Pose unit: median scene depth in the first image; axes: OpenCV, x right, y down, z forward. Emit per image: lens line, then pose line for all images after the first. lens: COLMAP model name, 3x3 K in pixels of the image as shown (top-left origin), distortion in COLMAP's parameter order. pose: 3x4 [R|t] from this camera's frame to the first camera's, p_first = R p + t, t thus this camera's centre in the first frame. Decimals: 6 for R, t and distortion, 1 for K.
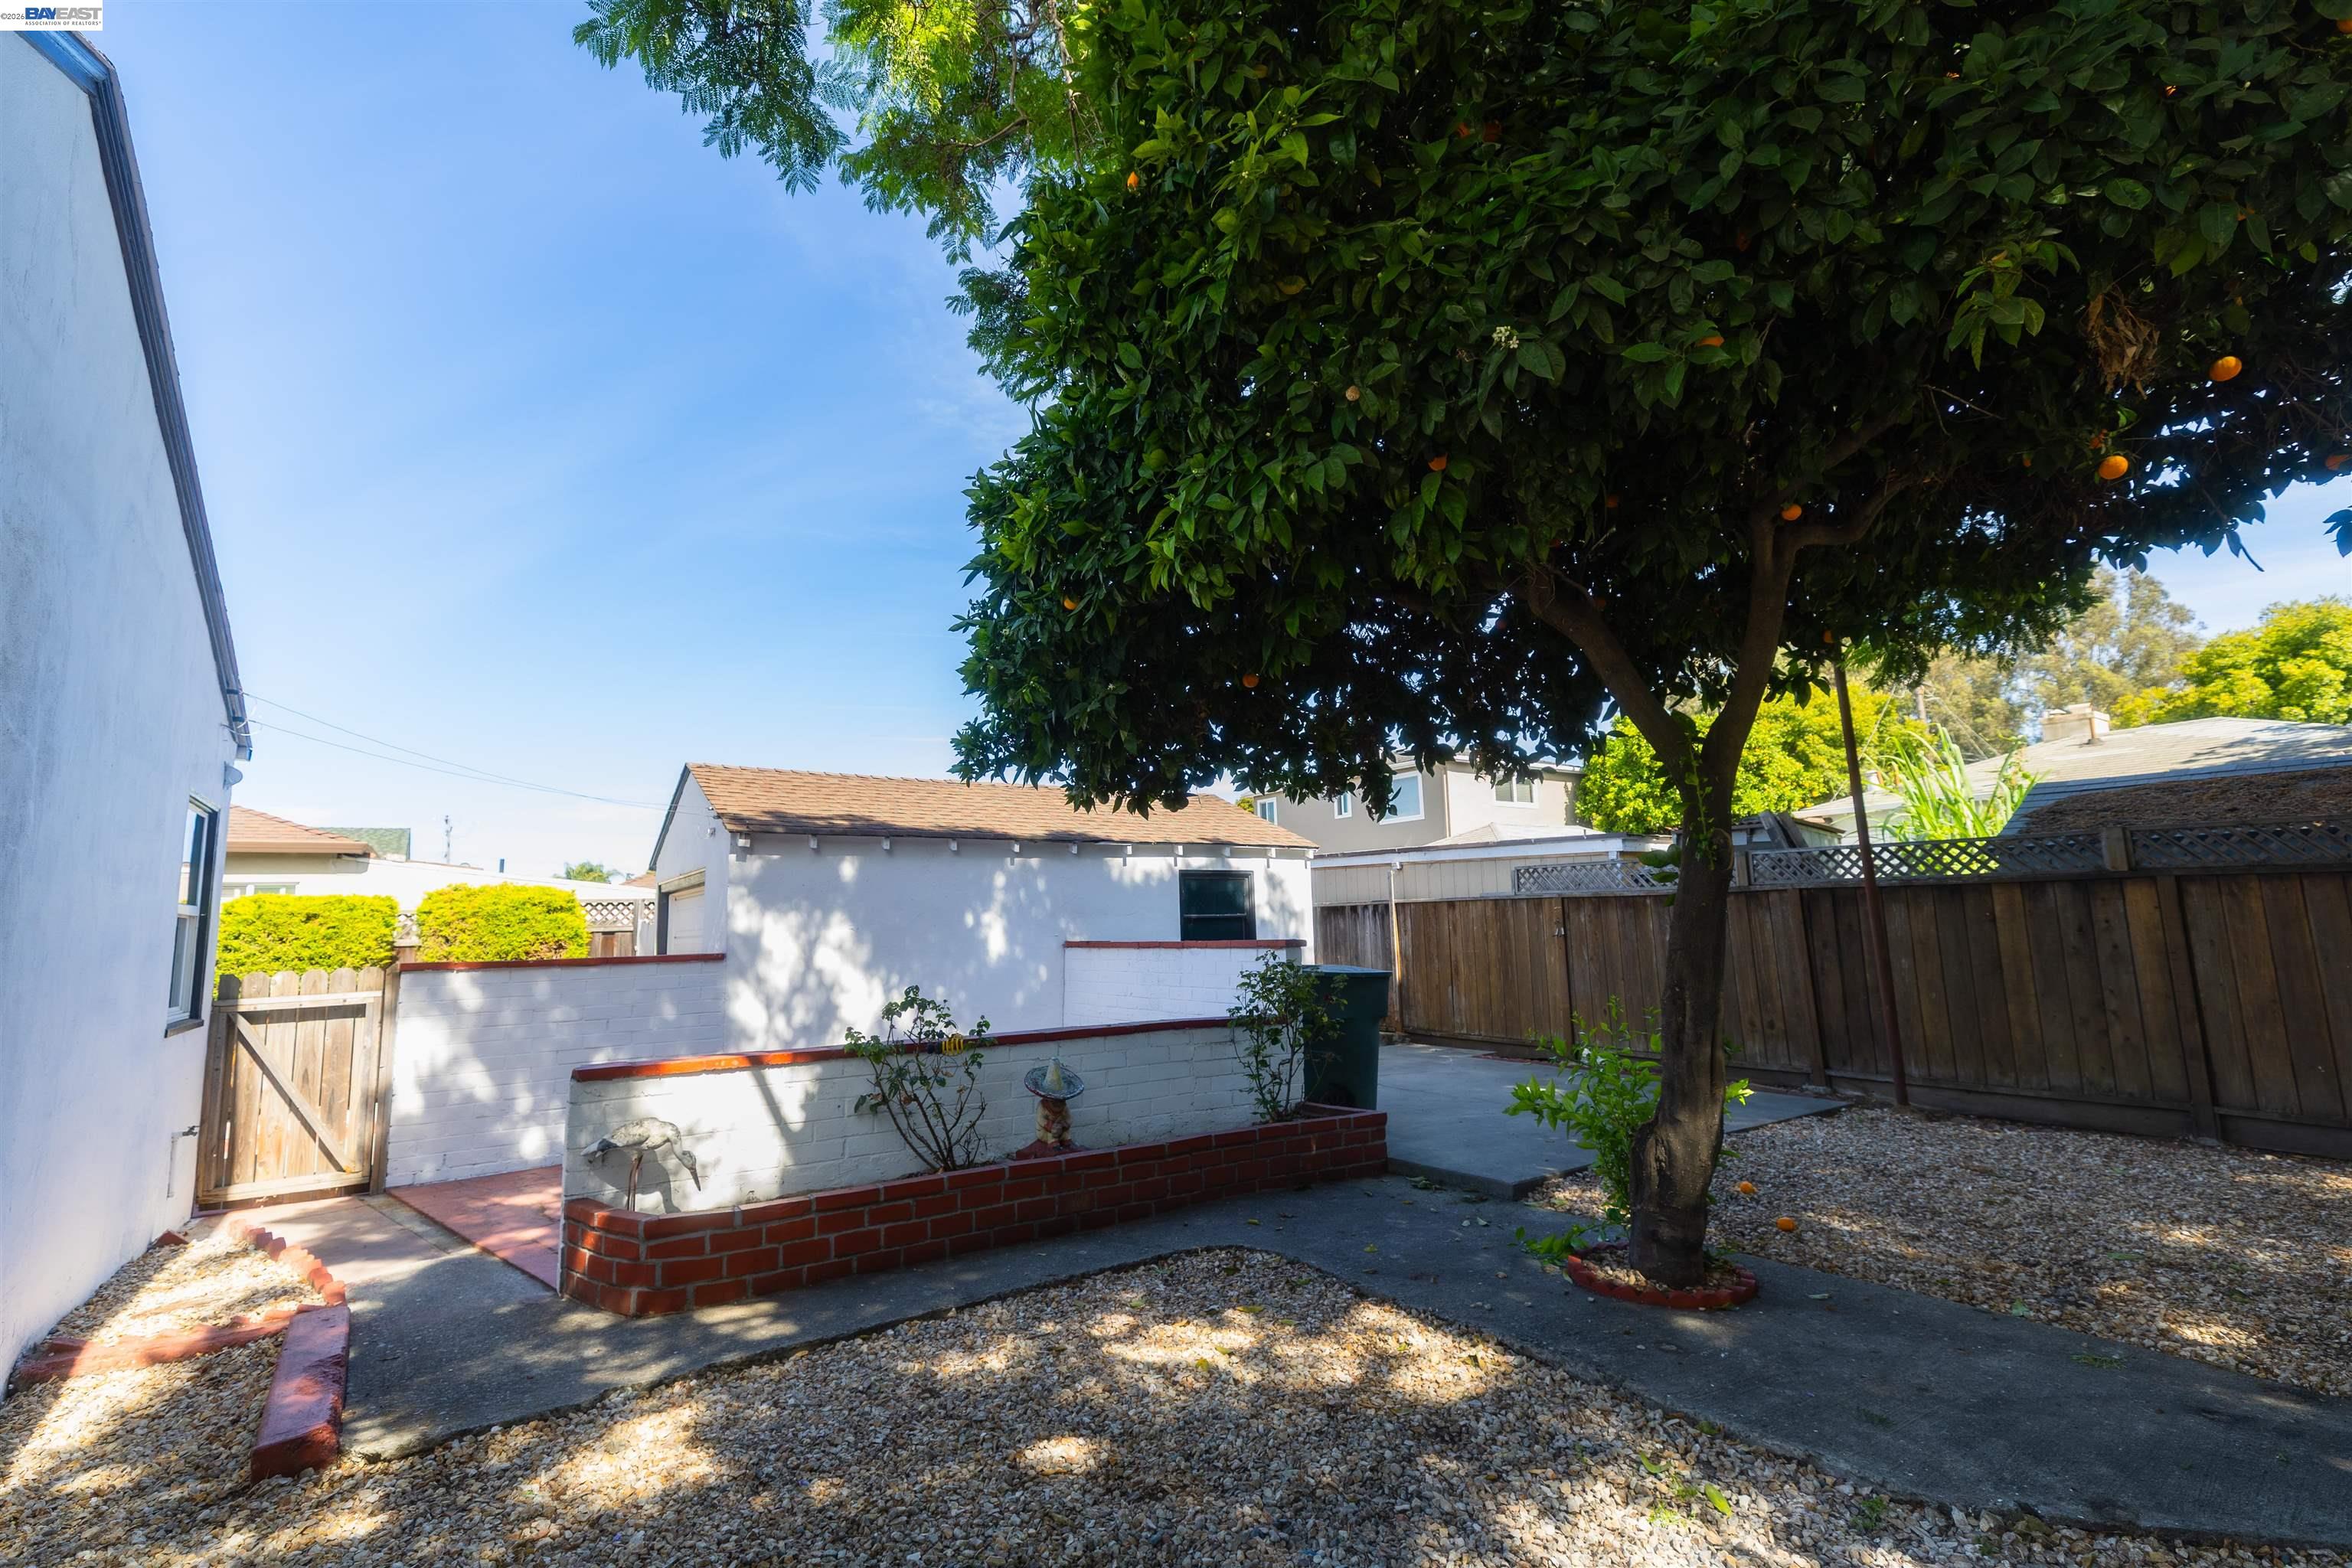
lens RADIAL K [[1046.0, 0, 1176.3], [0, 1046.0, 783.1], [0, 0, 1]] dist [0.003735, -0.000386]
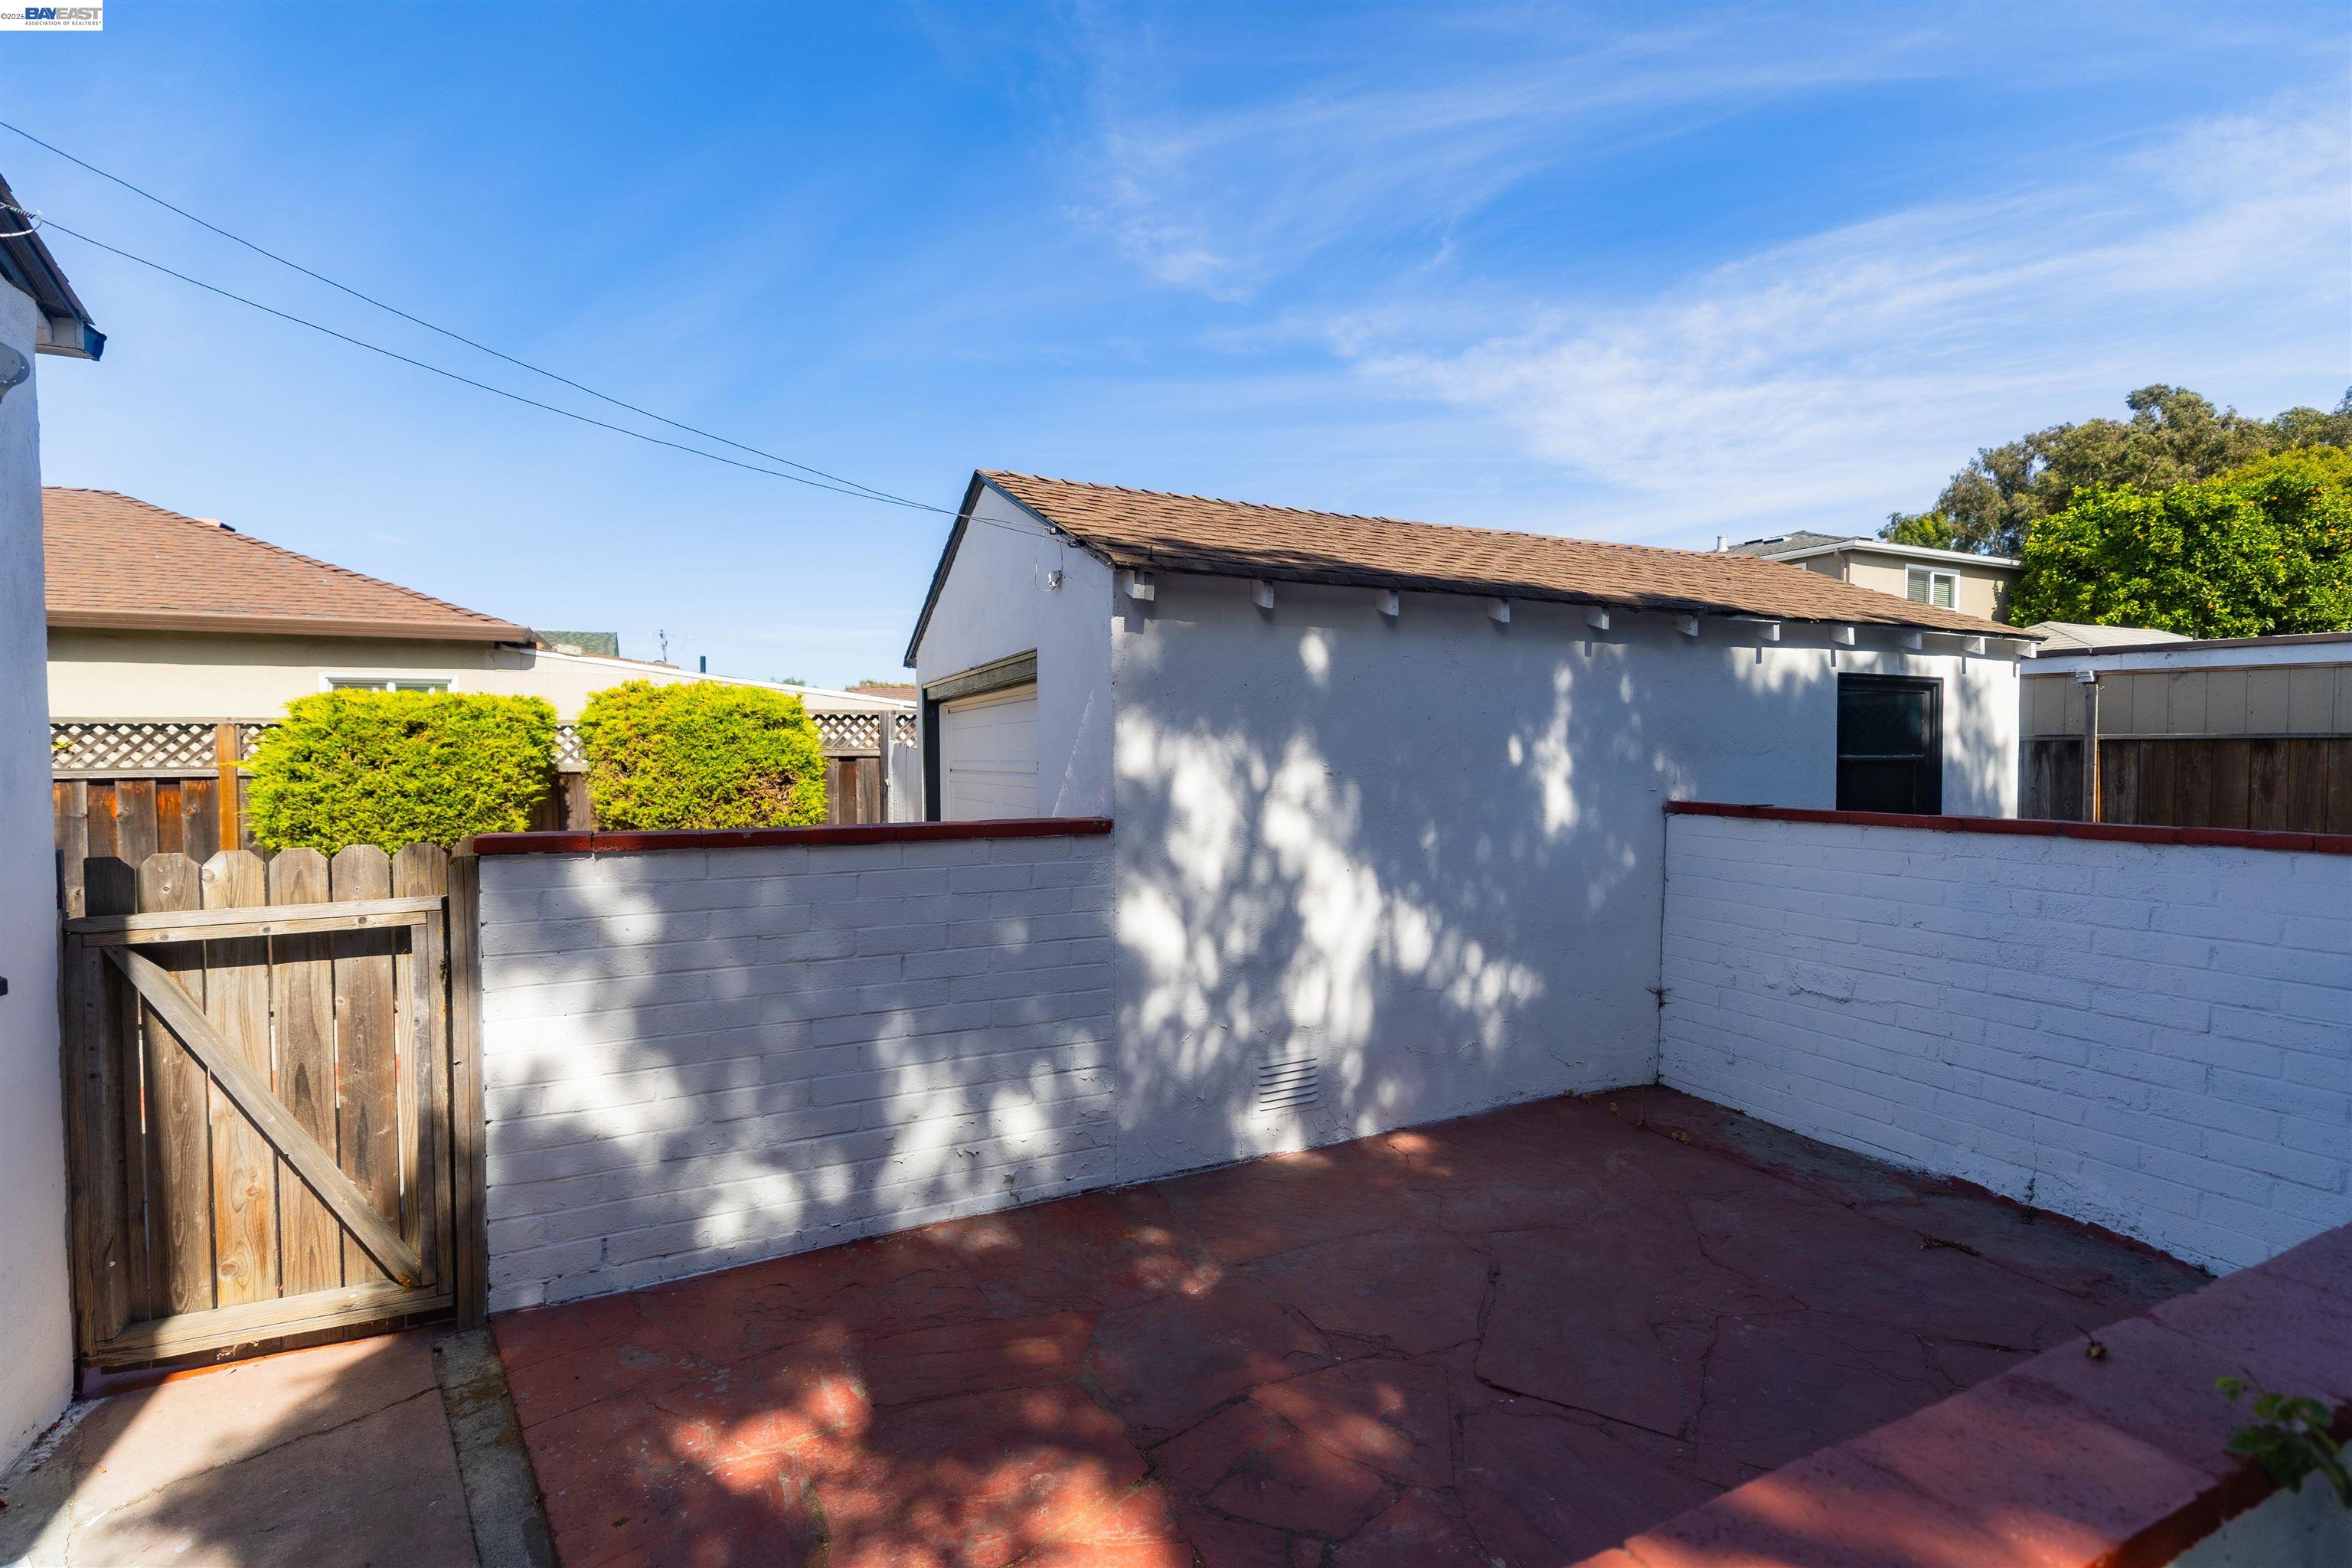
lens RADIAL K [[1046.0, 0, 1190.8], [0, 1046.0, 804.5], [0, 0, 1]] dist [0.003735, -0.000386]
pose [[0.988998, 0.030160, -0.144822, -0.278101], [-0.002497, 0.982260, 0.187508, 0.054865], [0.147908, -0.185083, 0.971528, 0.455998]]
